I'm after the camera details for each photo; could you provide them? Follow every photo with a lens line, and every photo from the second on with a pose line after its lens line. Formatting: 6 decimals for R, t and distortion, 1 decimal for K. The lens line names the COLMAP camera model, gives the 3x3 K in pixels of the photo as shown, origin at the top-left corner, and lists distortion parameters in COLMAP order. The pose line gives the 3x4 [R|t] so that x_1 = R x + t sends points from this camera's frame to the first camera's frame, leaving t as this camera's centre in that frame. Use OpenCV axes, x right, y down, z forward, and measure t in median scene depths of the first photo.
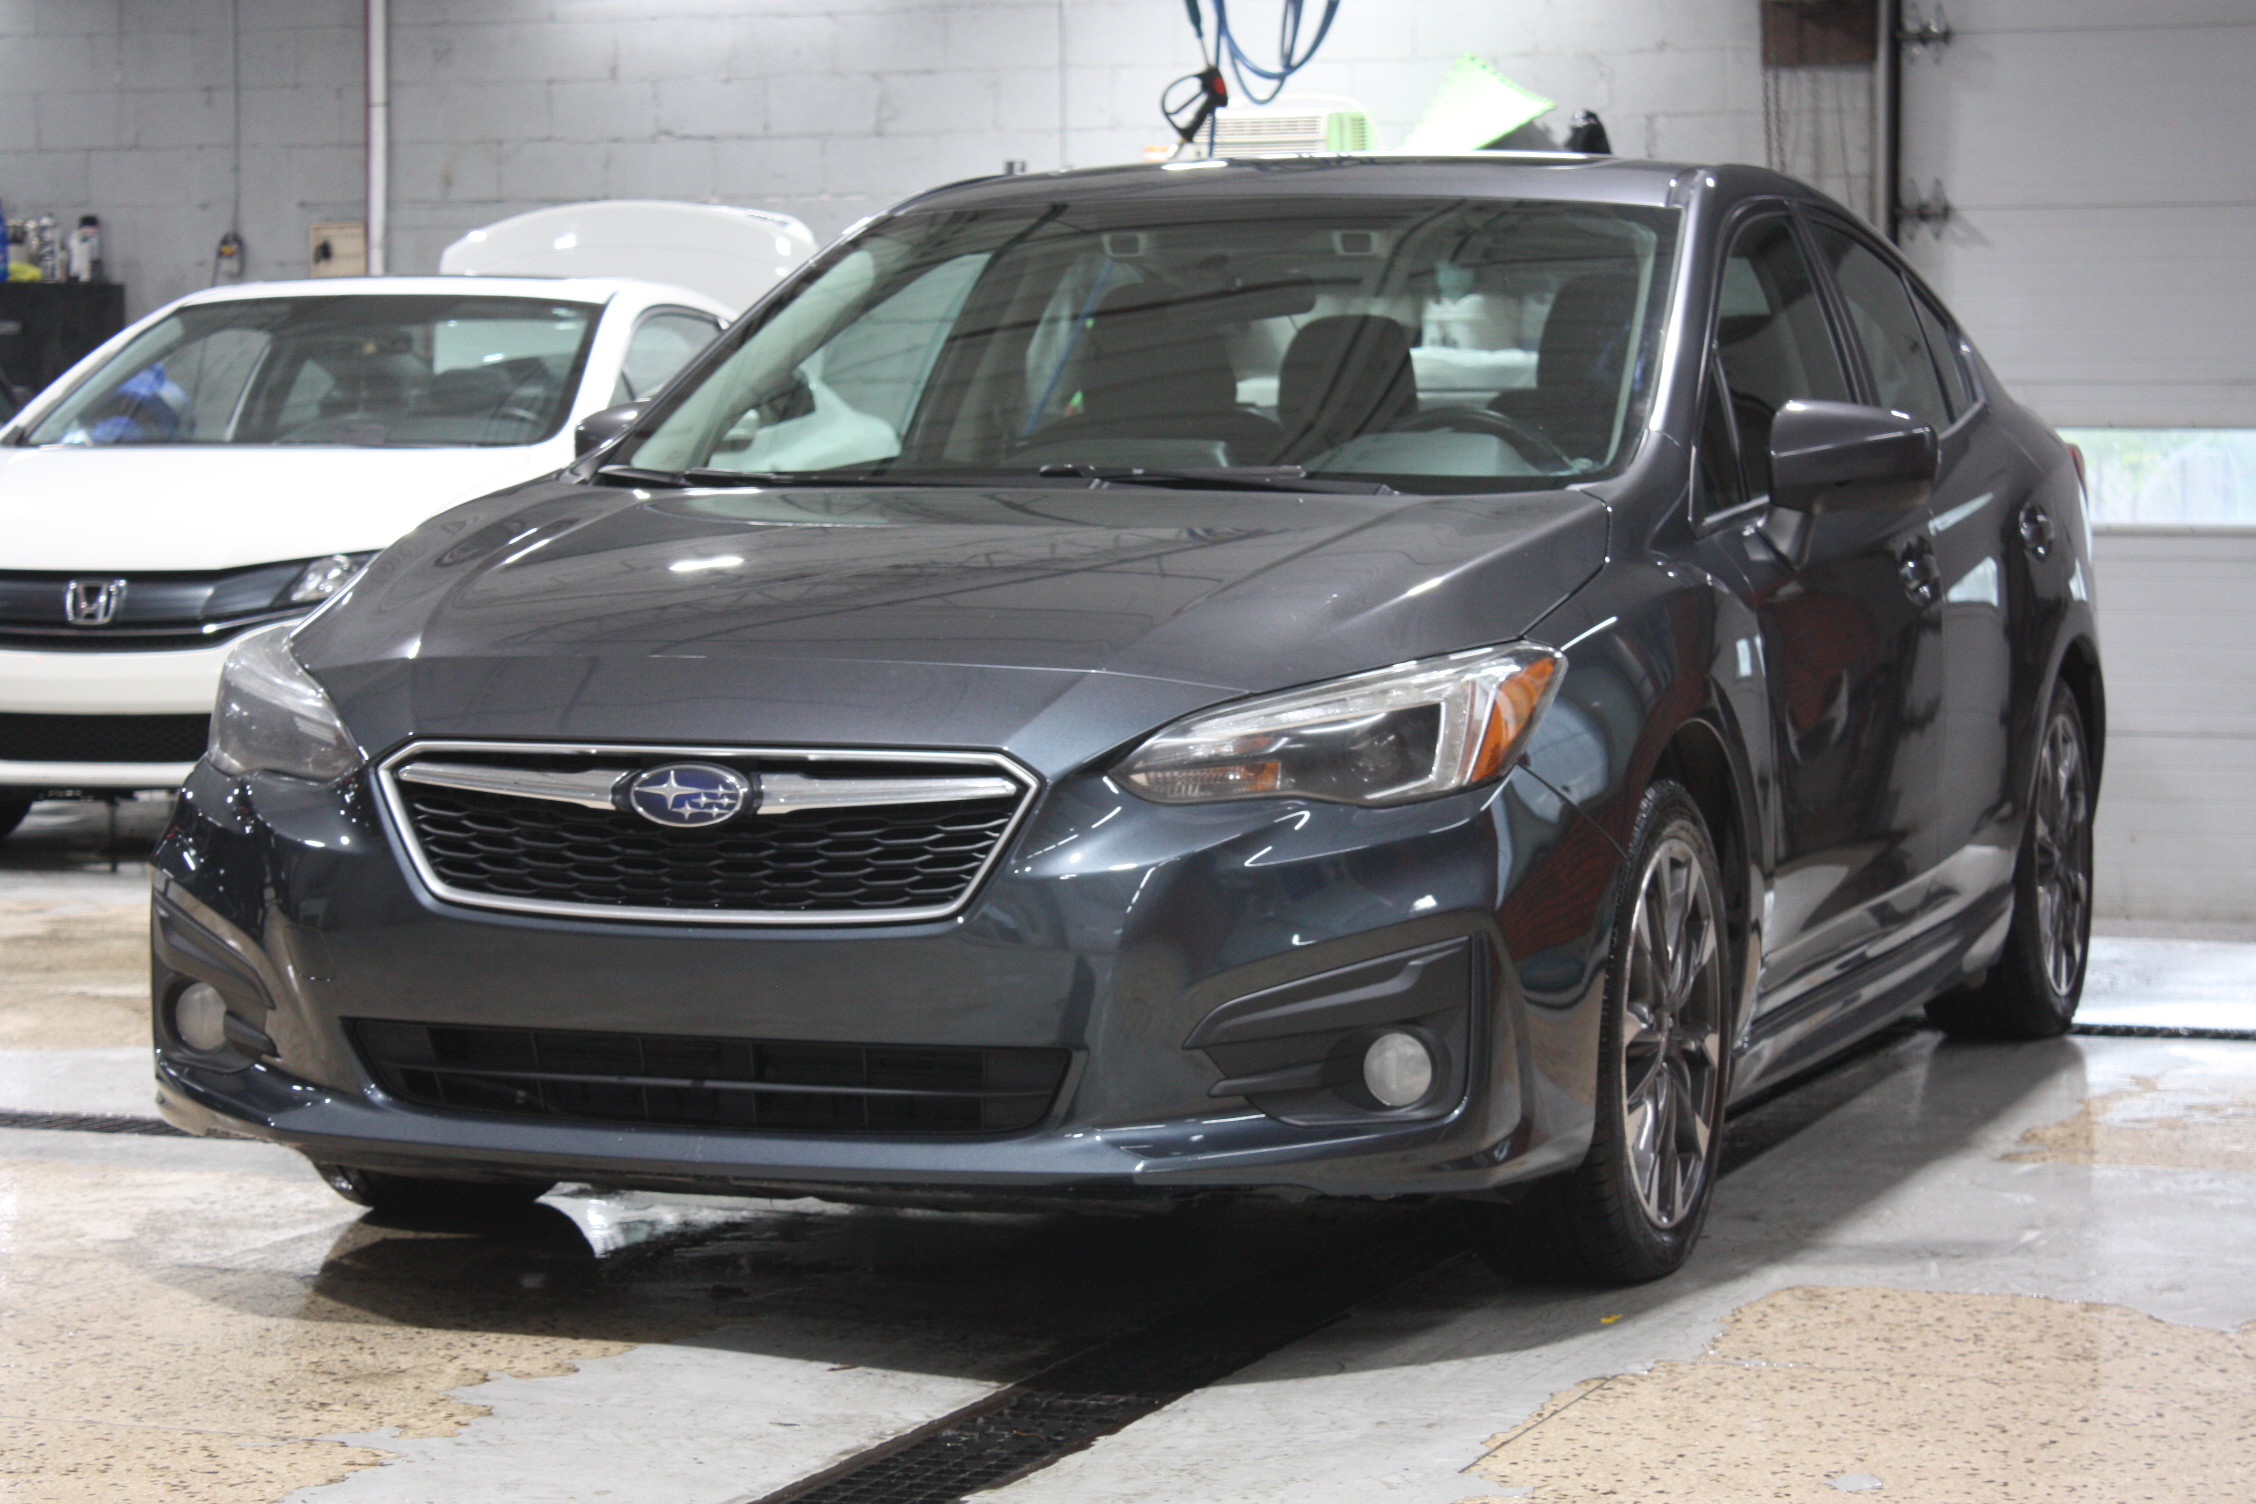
lens RADIAL K [[5357.7, 0, 1119.3], [0, 5357.7, 761.4], [0, 0, 1]] dist [0.098199, 0.000000]
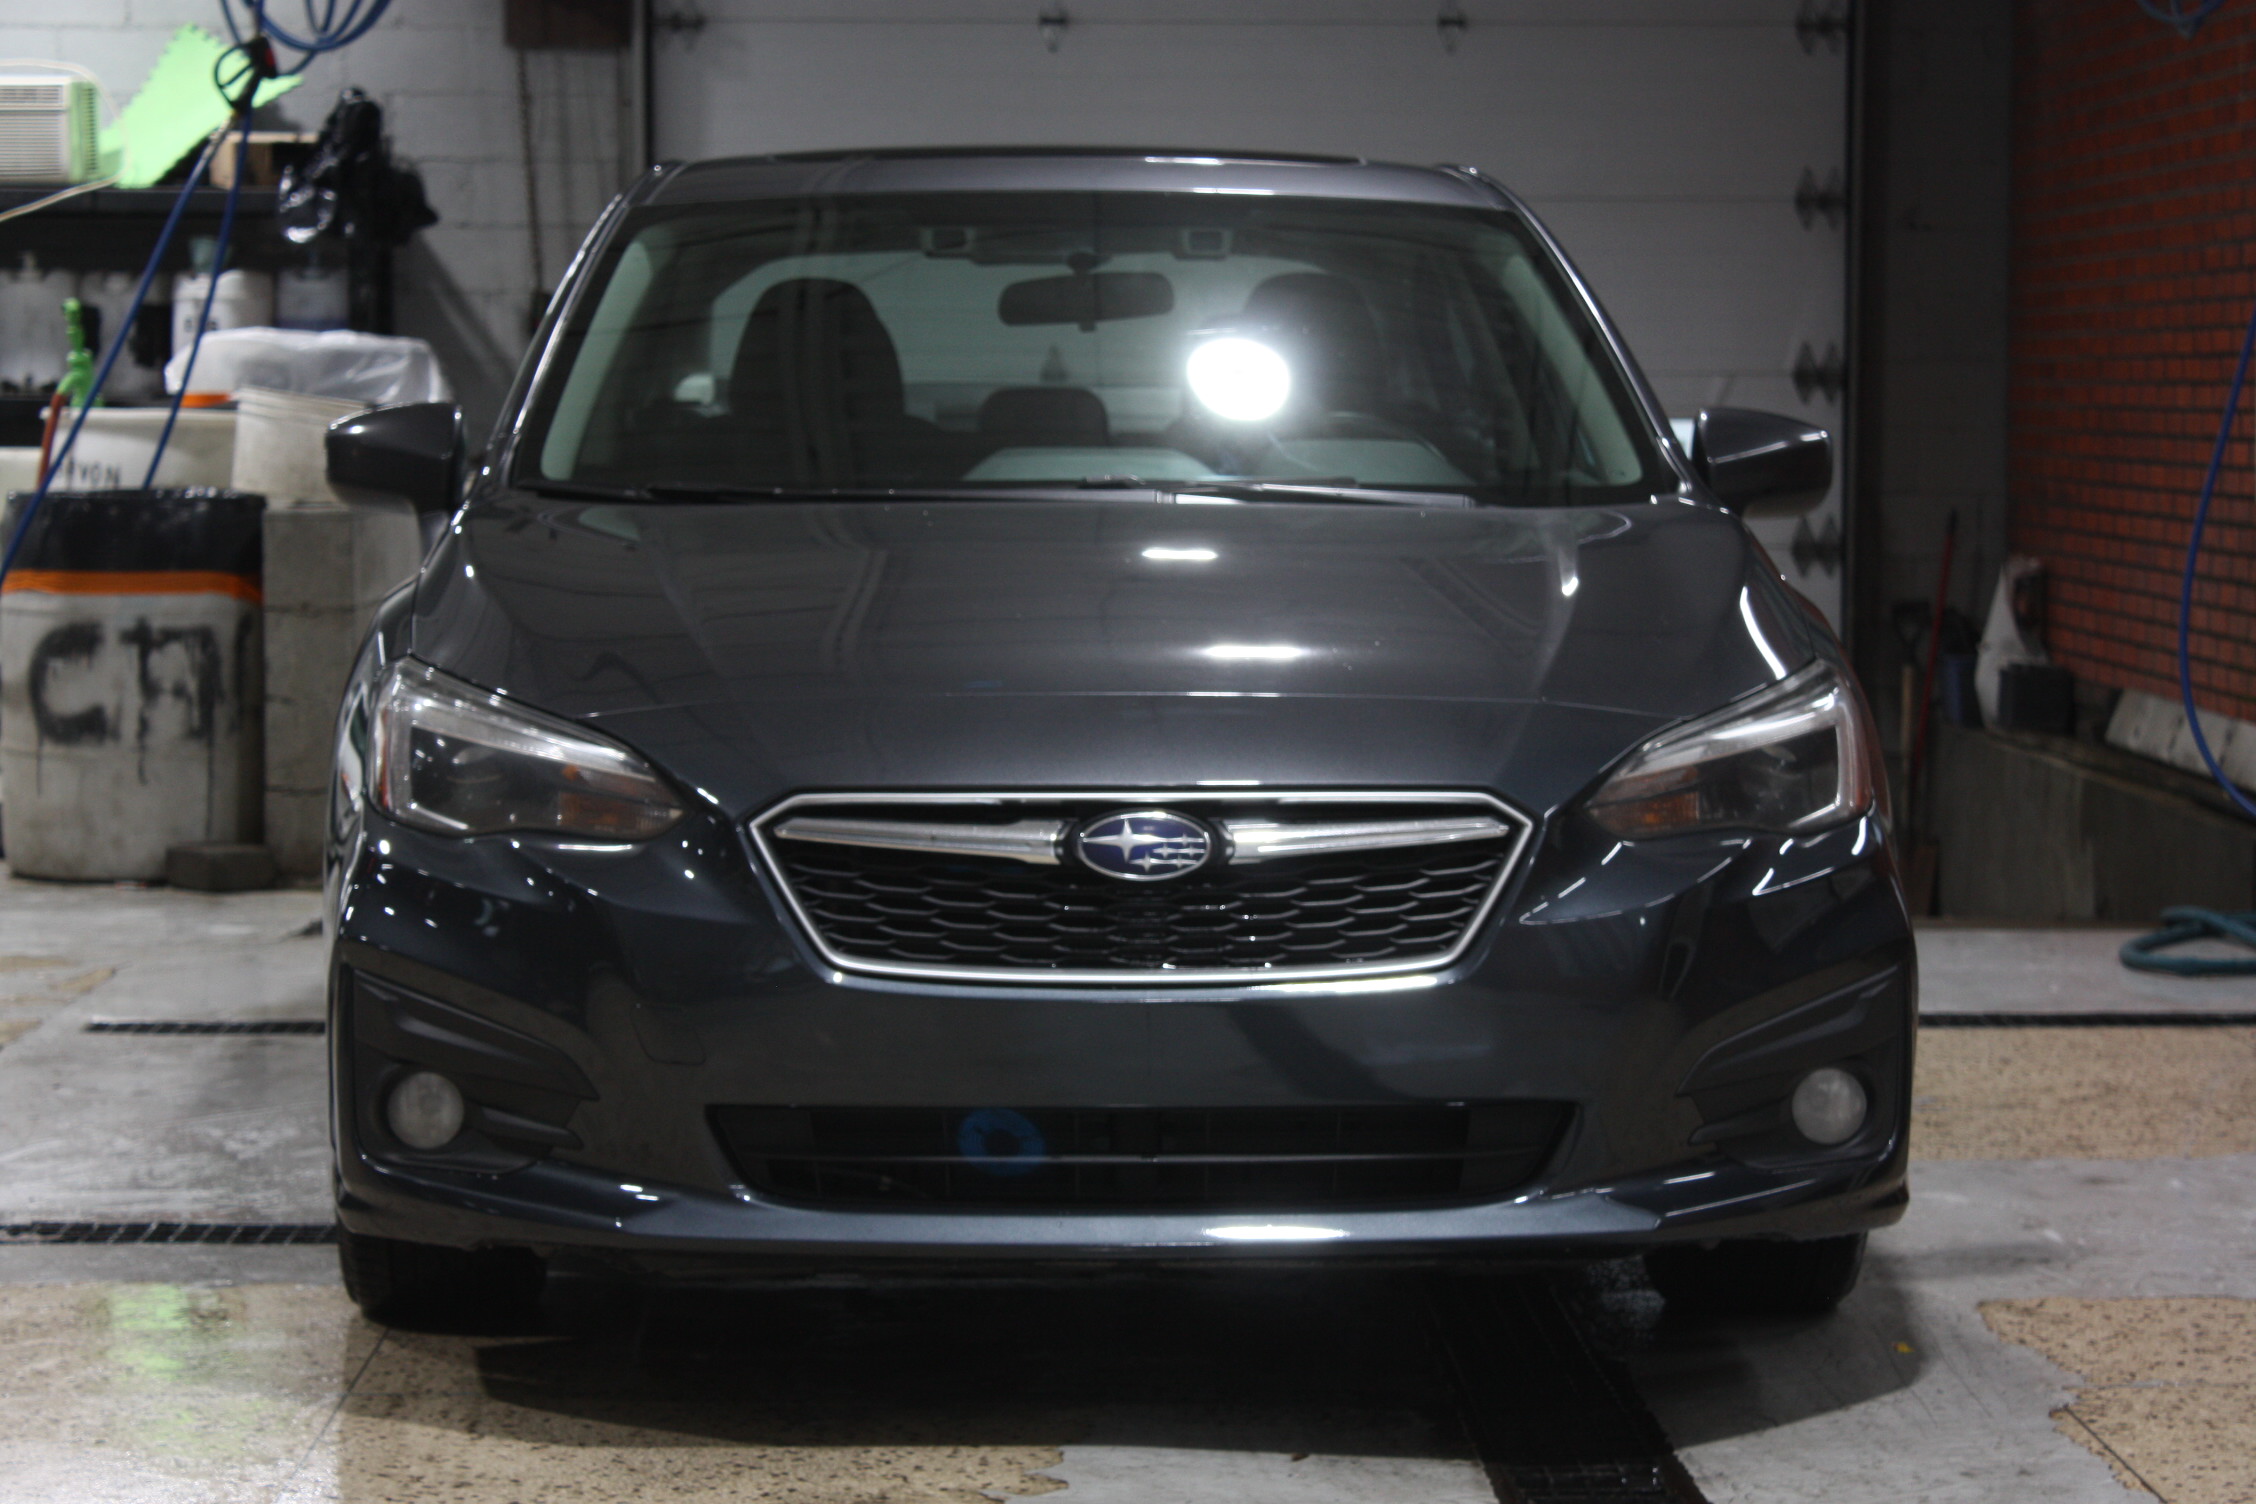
lens RADIAL K [[5357.7, 0, 1126.7], [0, 5357.7, 744.0], [0, 0, 1]] dist [0.098199, 0.000000]
pose [[0.922372, -0.024095, 0.385551, -0.427820], [0.023572, 0.999704, 0.006086, -0.016348], [-0.385583, 0.003475, 0.922667, 0.153030]]
